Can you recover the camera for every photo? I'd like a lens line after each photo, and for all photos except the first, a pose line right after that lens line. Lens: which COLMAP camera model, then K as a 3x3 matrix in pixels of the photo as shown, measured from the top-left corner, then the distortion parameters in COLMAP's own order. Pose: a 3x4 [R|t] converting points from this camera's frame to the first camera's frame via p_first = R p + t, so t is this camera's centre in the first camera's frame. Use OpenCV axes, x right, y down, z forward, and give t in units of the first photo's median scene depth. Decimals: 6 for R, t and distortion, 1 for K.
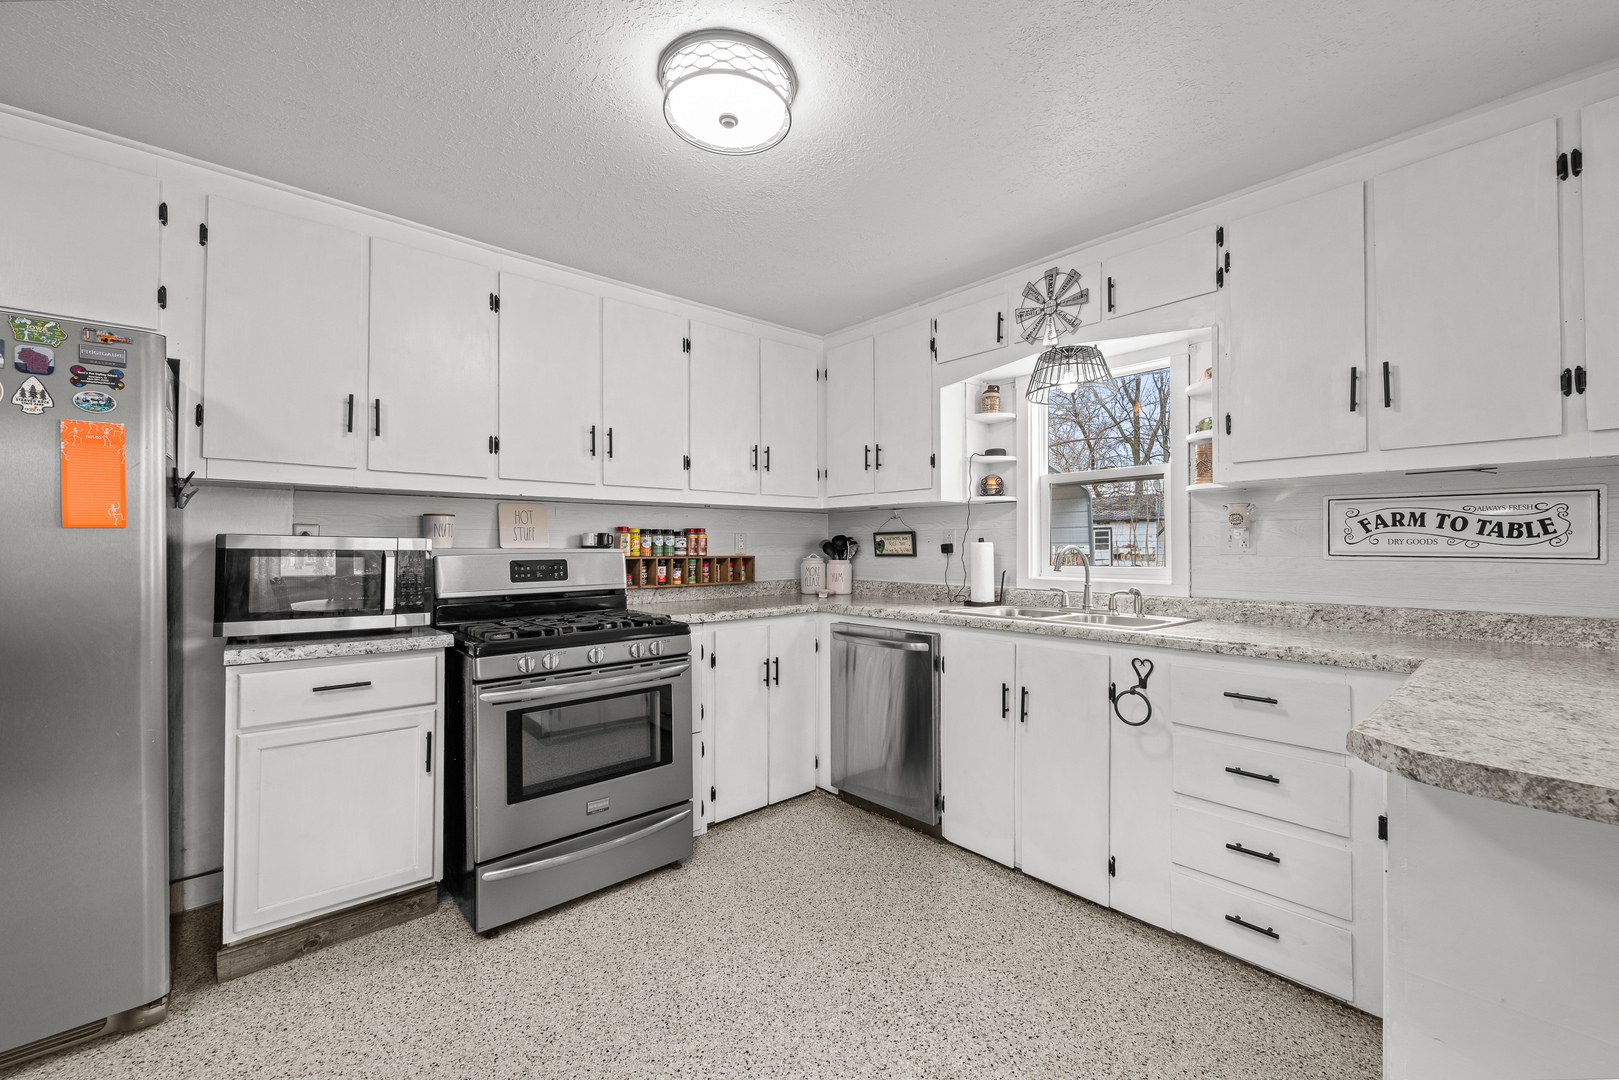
lens RADIAL K [[649.1, 0, 821.8], [0, 649.1, 539.9], [0, 0, 1]] dist [-0.001884, -0.000101]
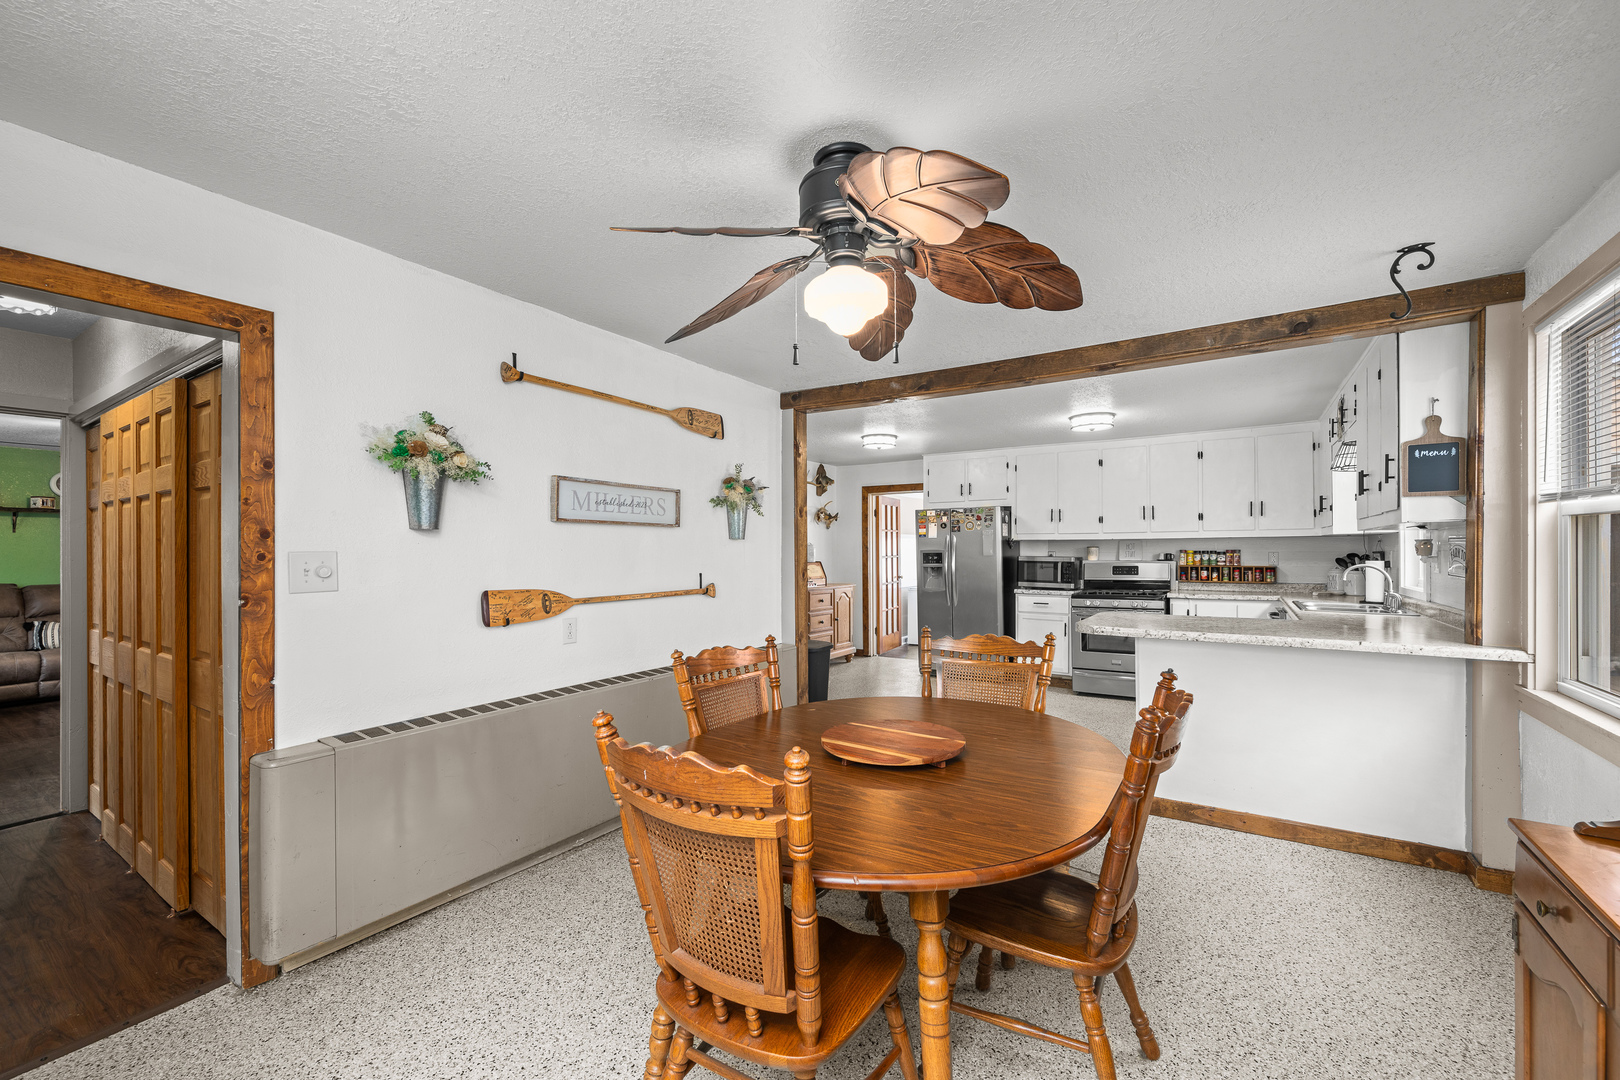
lens RADIAL K [[643.5, 0, 810.0], [0, 643.5, 540.0], [0, 0, 1]] dist [-0.002591, -0.000172]
pose [[0.253829, -0.015523, -0.967125, 1.704579], [0.013648, 0.999829, -0.012466, -0.054658], [0.967153, -0.010035, 0.253997, -0.763648]]
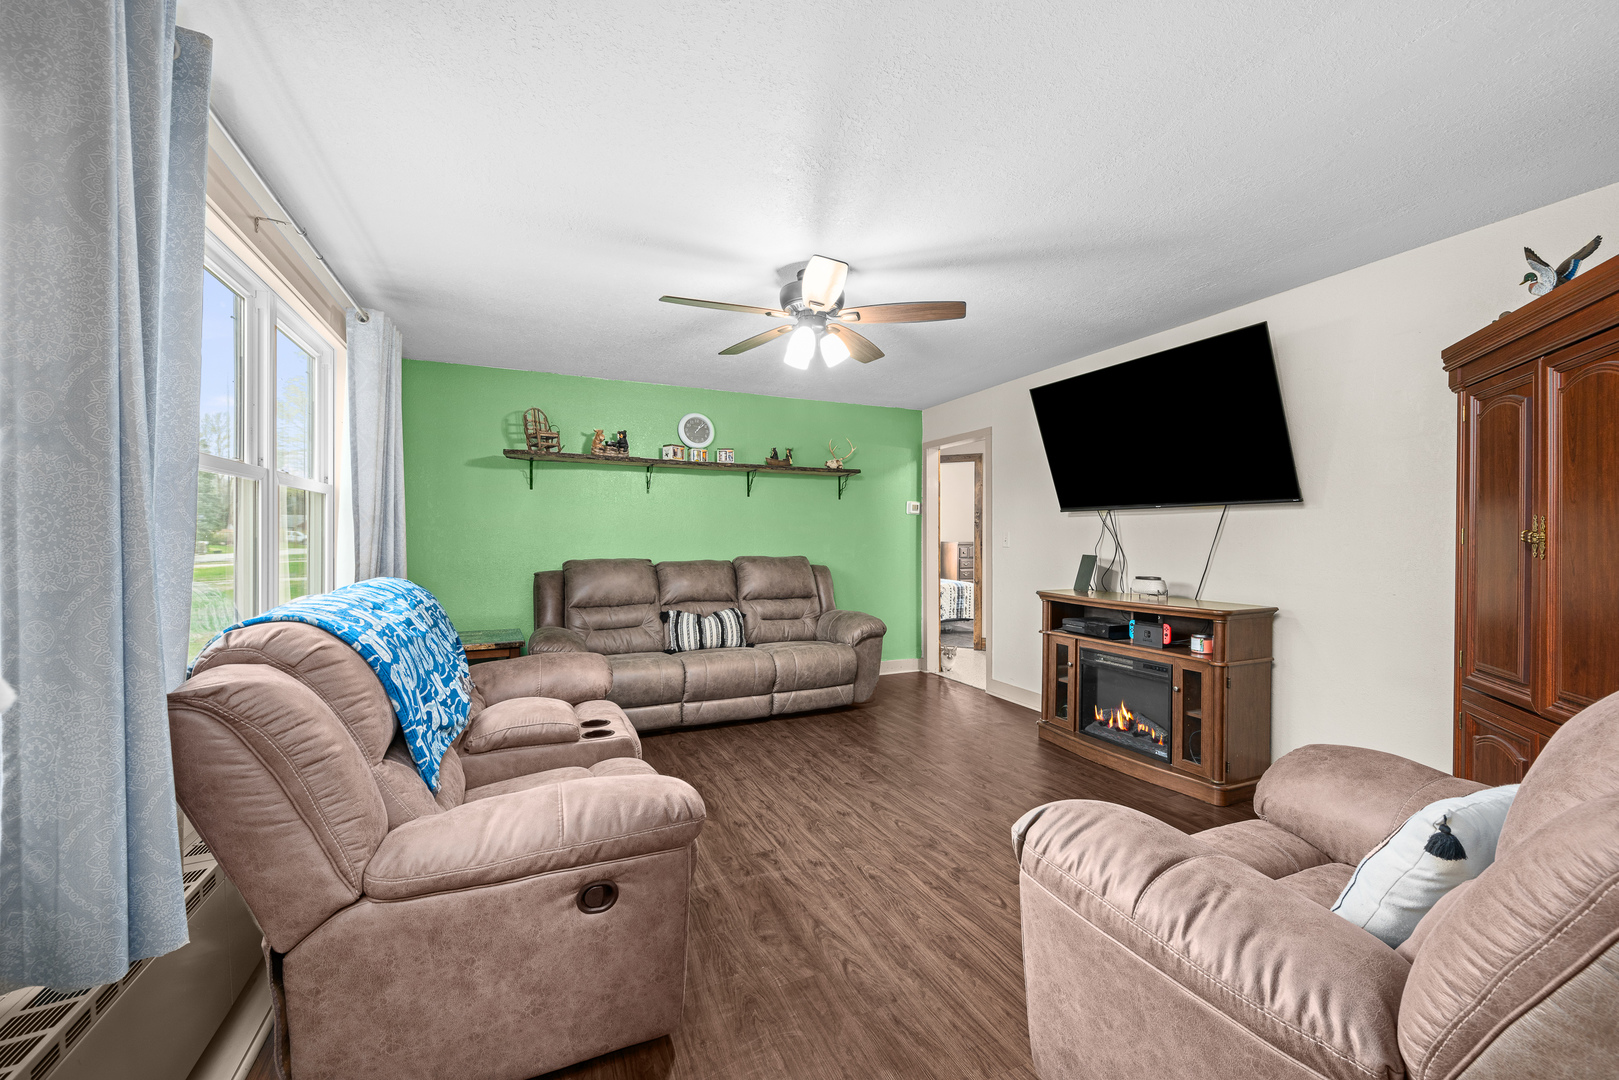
lens RADIAL K [[632.3, 0, 809.5], [0, 632.3, 540.0], [0, 0, 1]] dist [-0.000394, -0.000023]
pose [[-0.311722, 0.007731, -0.950142, -0.003887], [0.005427, 0.999965, 0.006356, -0.022244], [0.950158, -0.003175, -0.311753, -2.215523]]
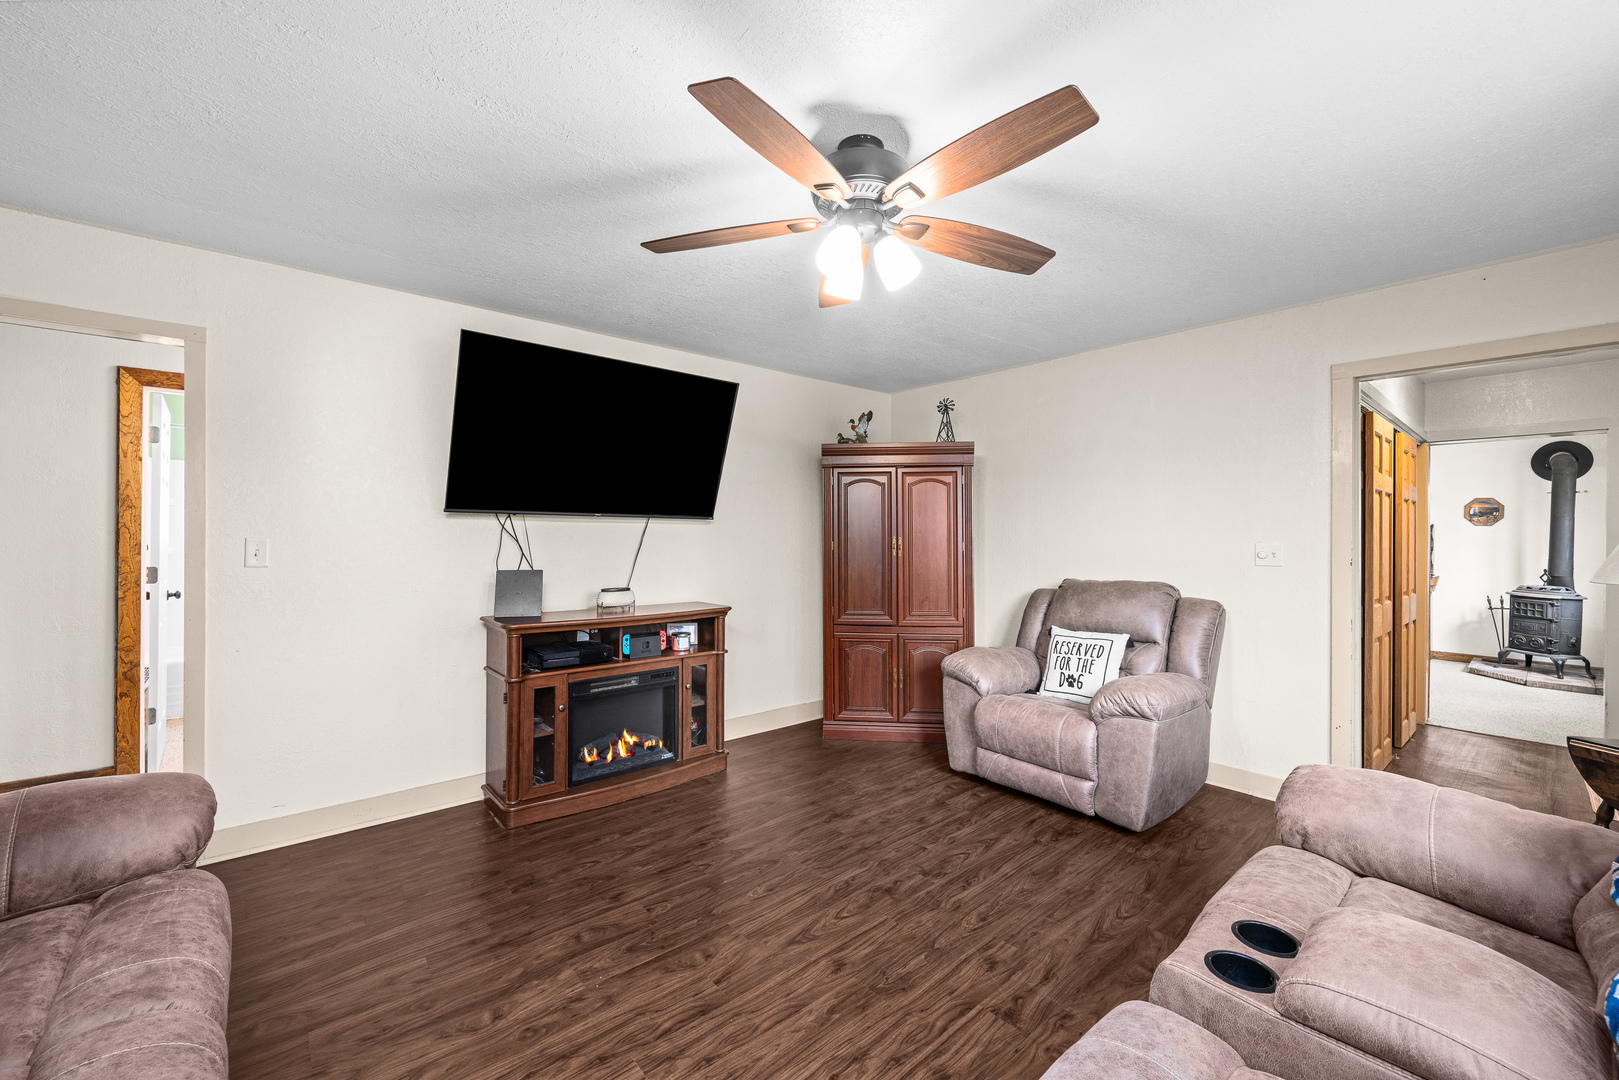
lens RADIAL K [[645.9, 0, 806.5], [0, 645.9, 534.1], [0, 0, 1]] dist [-0.000961, -0.000269]
pose [[0.999541, 0.009592, -0.028733, -1.094425], [-0.009586, 0.999954, 0.000327, -0.047912], [0.028735, -0.000052, 0.999587, -3.275532]]
